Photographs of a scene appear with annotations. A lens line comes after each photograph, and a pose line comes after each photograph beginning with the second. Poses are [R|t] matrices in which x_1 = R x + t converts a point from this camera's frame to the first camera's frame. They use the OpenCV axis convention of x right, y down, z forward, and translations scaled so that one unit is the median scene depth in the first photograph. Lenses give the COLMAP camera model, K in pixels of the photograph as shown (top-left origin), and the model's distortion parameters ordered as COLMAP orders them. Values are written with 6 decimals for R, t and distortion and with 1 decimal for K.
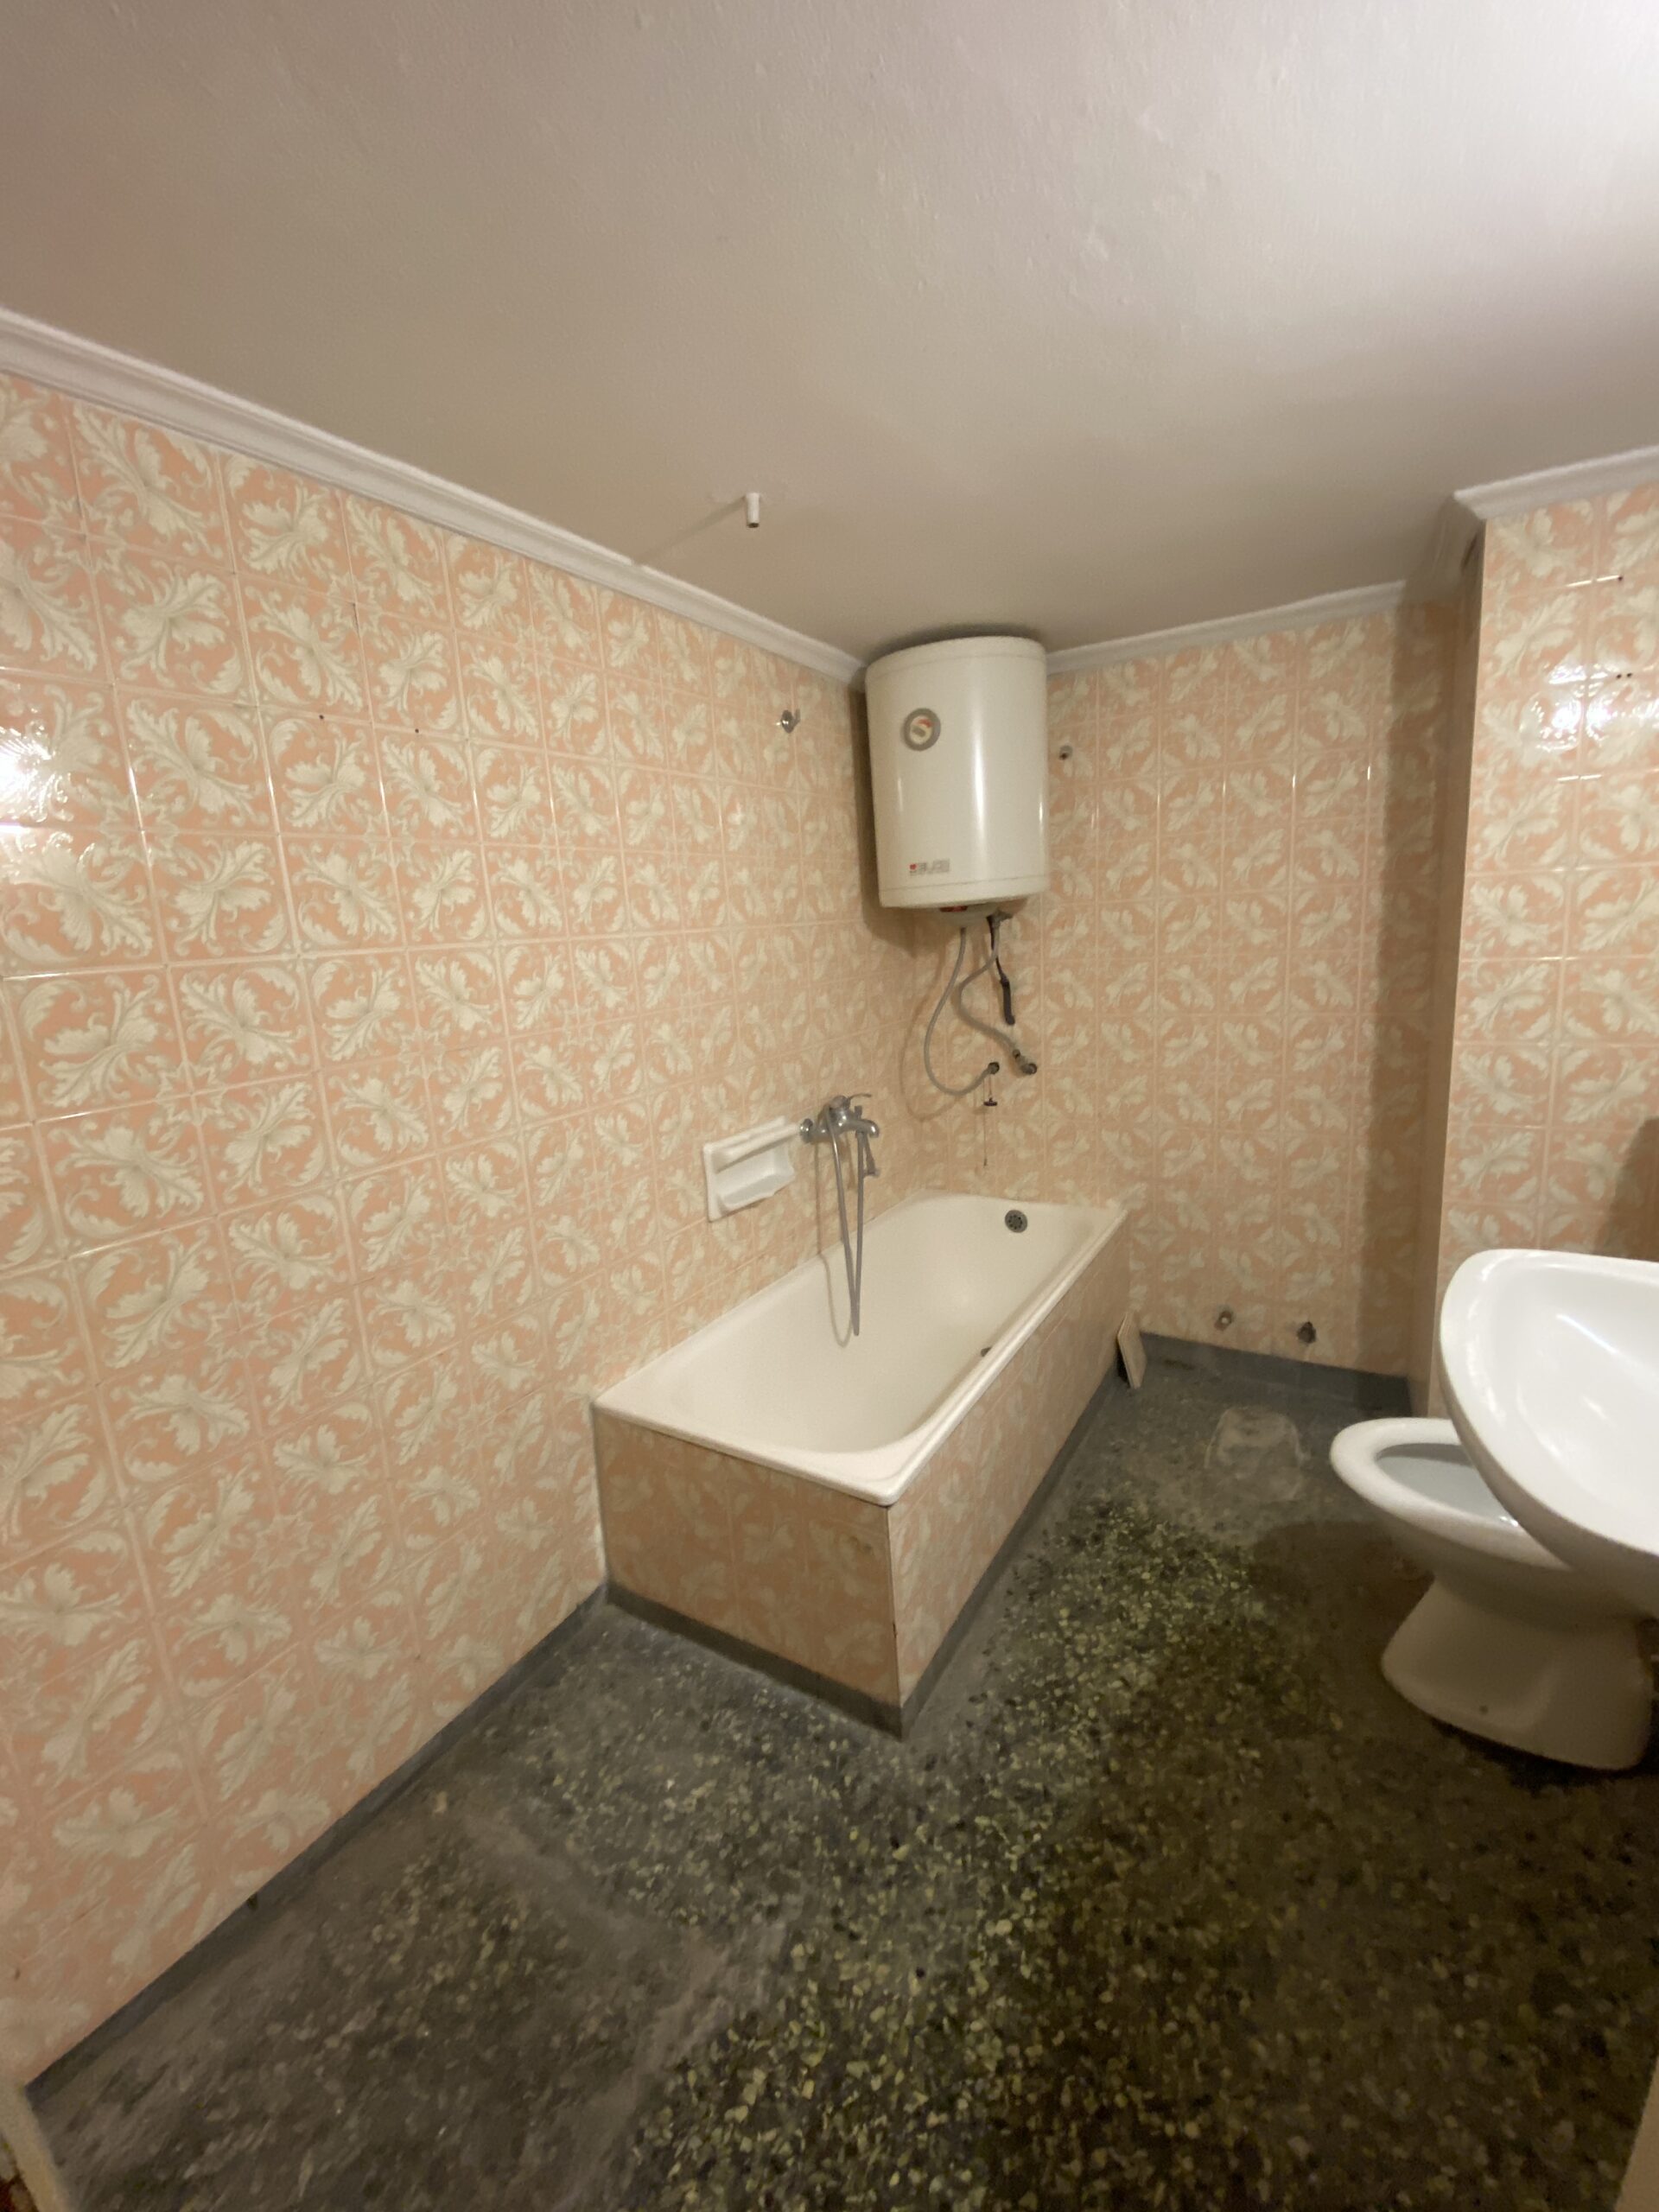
lens RADIAL K [[897.2, 0, 828.0], [0, 897.2, 1096.4], [0, 0, 1]] dist [0.022217, -0.018668]
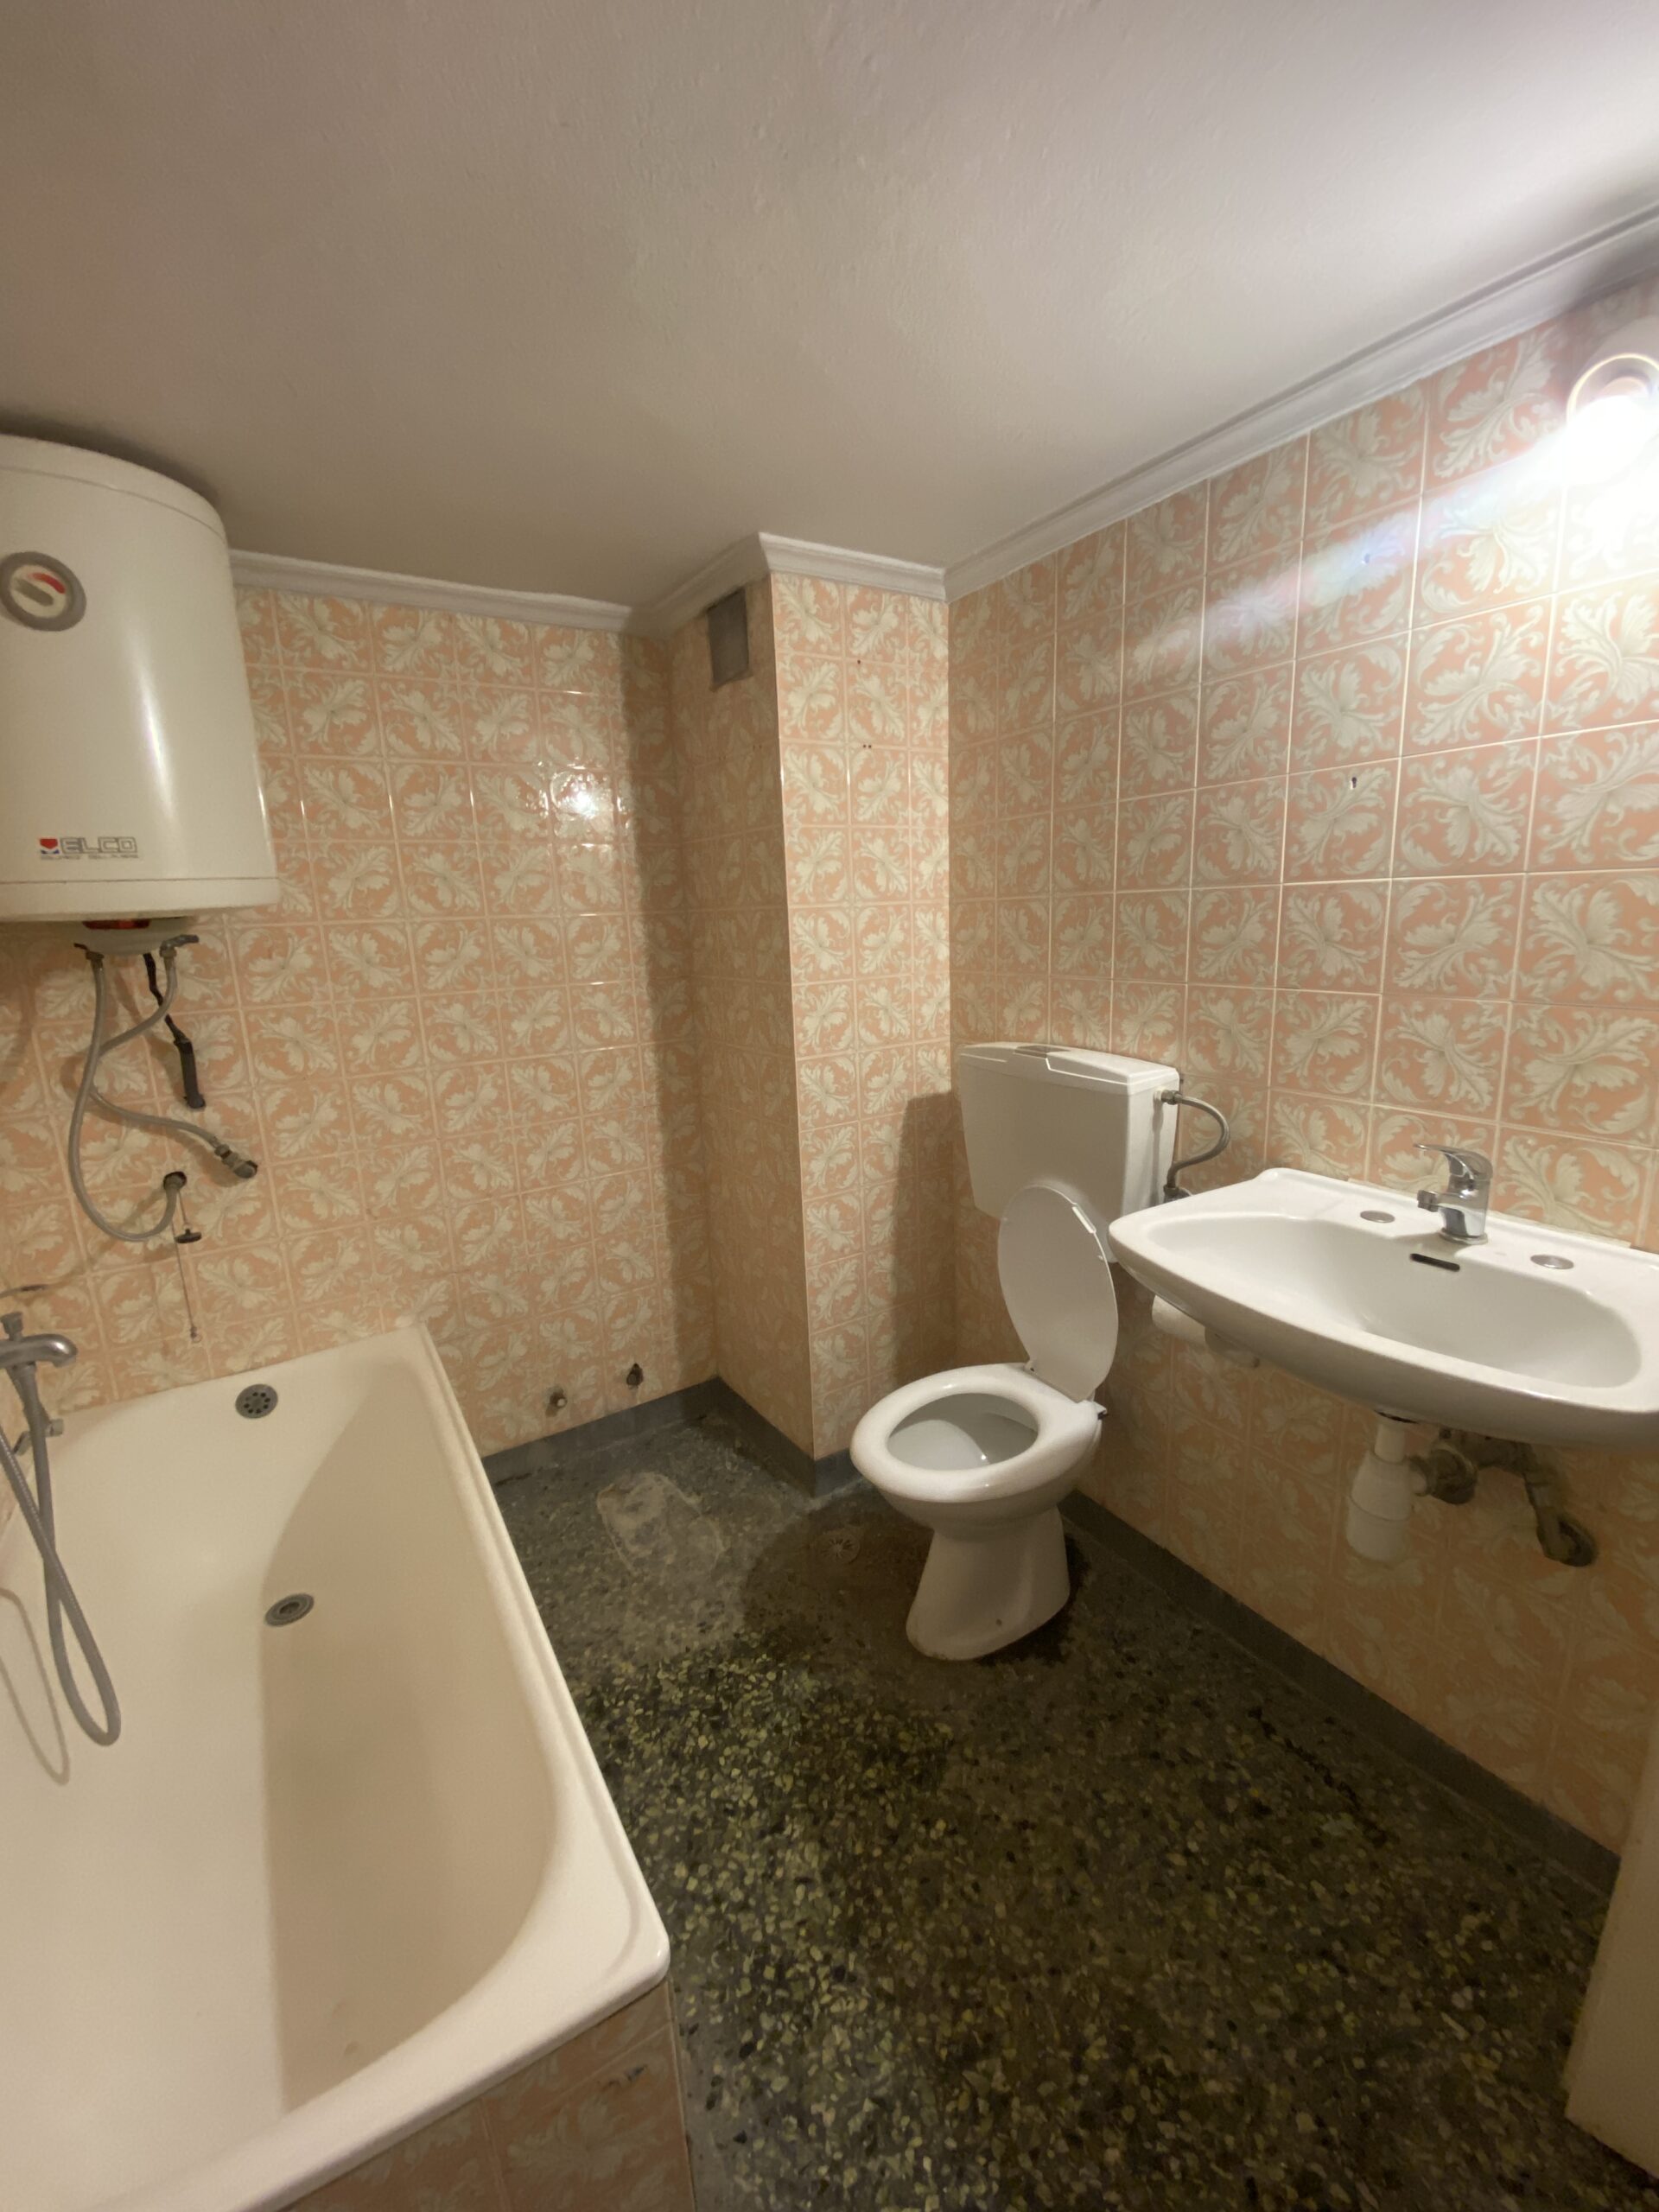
lens RADIAL K [[912.6, 0, 826.4], [0, 912.6, 1093.7], [0, 0, 1]] dist [0.049799, -0.029917]
pose [[0.453425, -0.141732, 0.879953, -0.273915], [0.176909, 0.981944, 0.067001, -0.087990], [-0.873561, 0.125292, 0.470312, 0.467558]]
